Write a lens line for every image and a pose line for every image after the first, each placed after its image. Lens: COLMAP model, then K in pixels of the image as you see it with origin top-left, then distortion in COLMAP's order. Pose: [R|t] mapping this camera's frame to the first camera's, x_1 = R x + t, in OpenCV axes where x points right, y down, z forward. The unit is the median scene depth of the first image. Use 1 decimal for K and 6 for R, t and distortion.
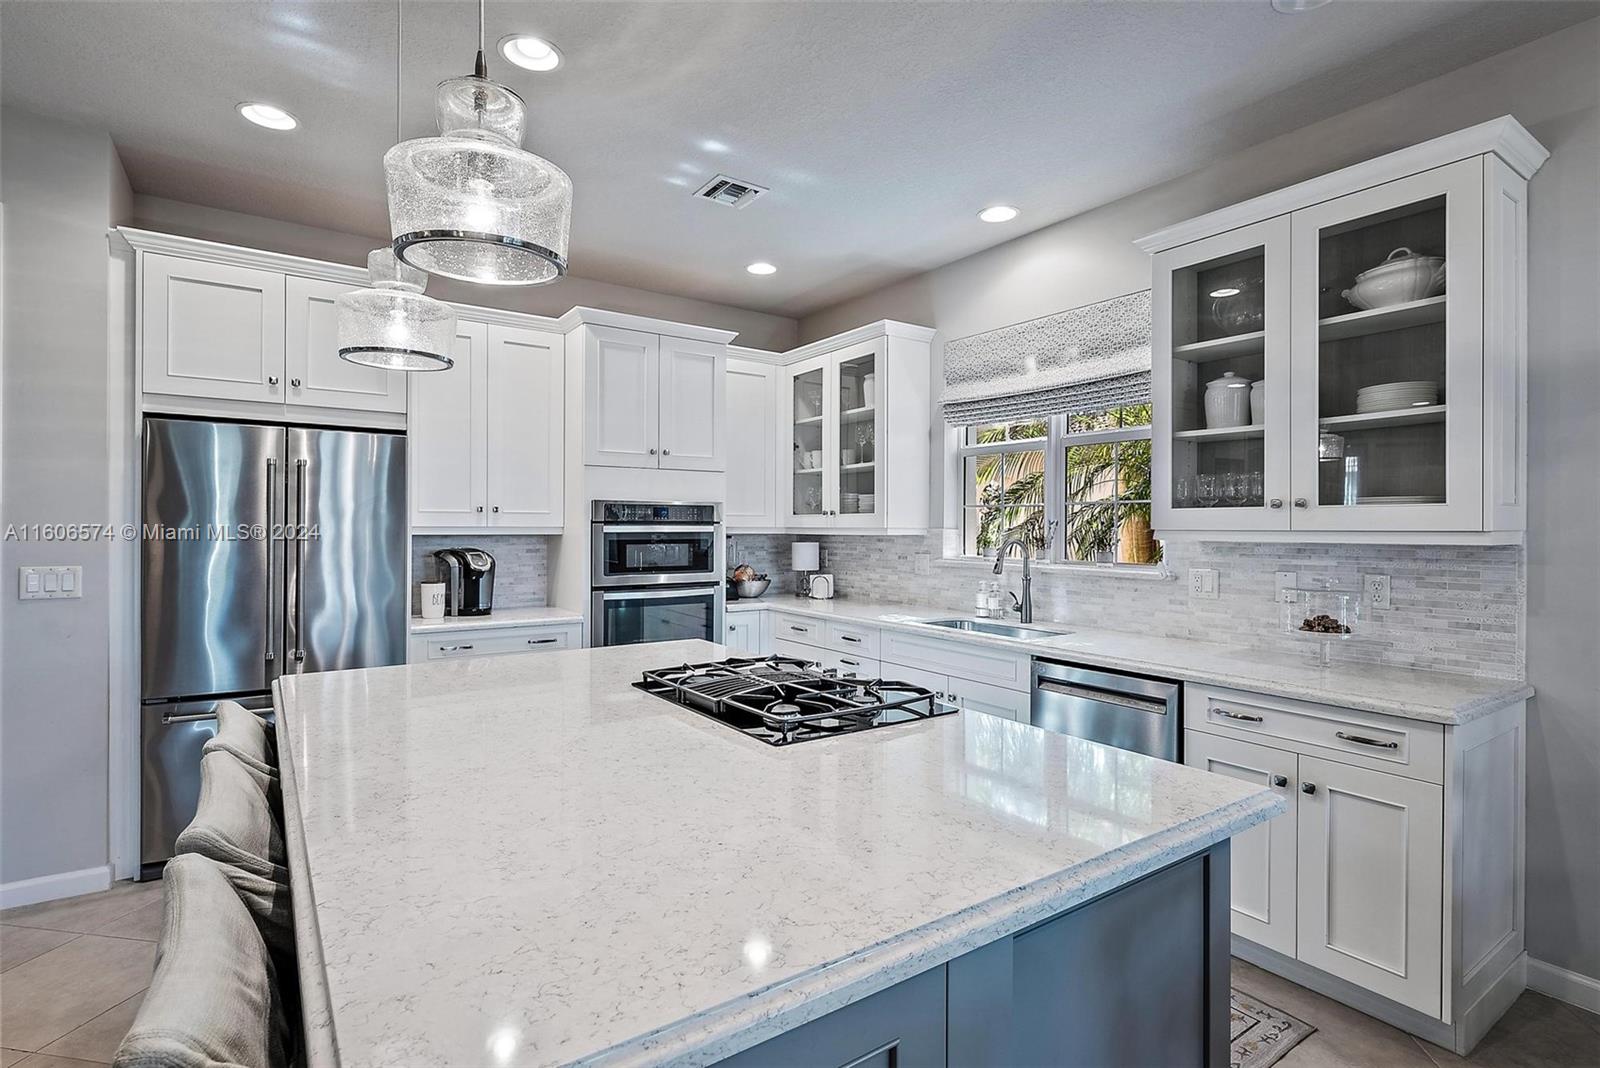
lens RADIAL K [[804.6, 0, 800.9], [0, 804.6, 524.8], [0, 0, 1]] dist [0.016910, -0.000338]
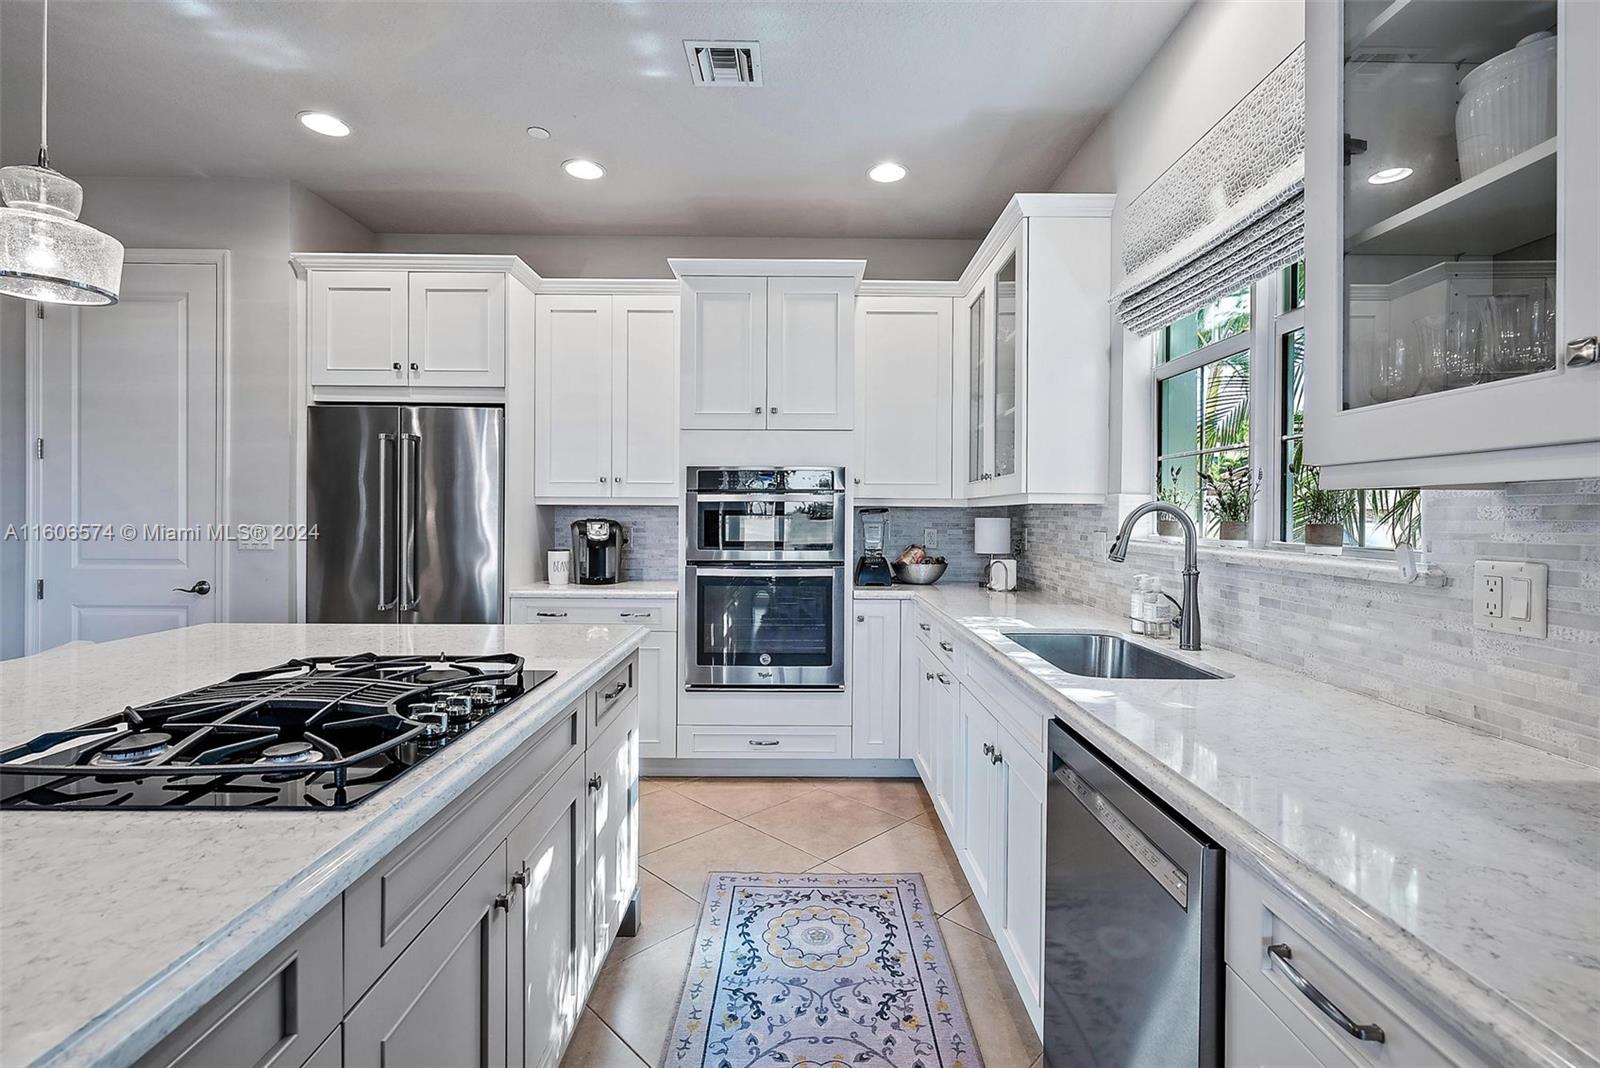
lens RADIAL K [[739.7, 0, 799.1], [0, 739.7, 513.5], [0, 0, 1]] dist [0.013326, 0.000082]
pose [[0.817684, -0.000303, -0.575668, 0.333732], [-0.001836, 0.999993, -0.003135, 0.025273], [0.575665, 0.003621, 0.817678, 0.382427]]
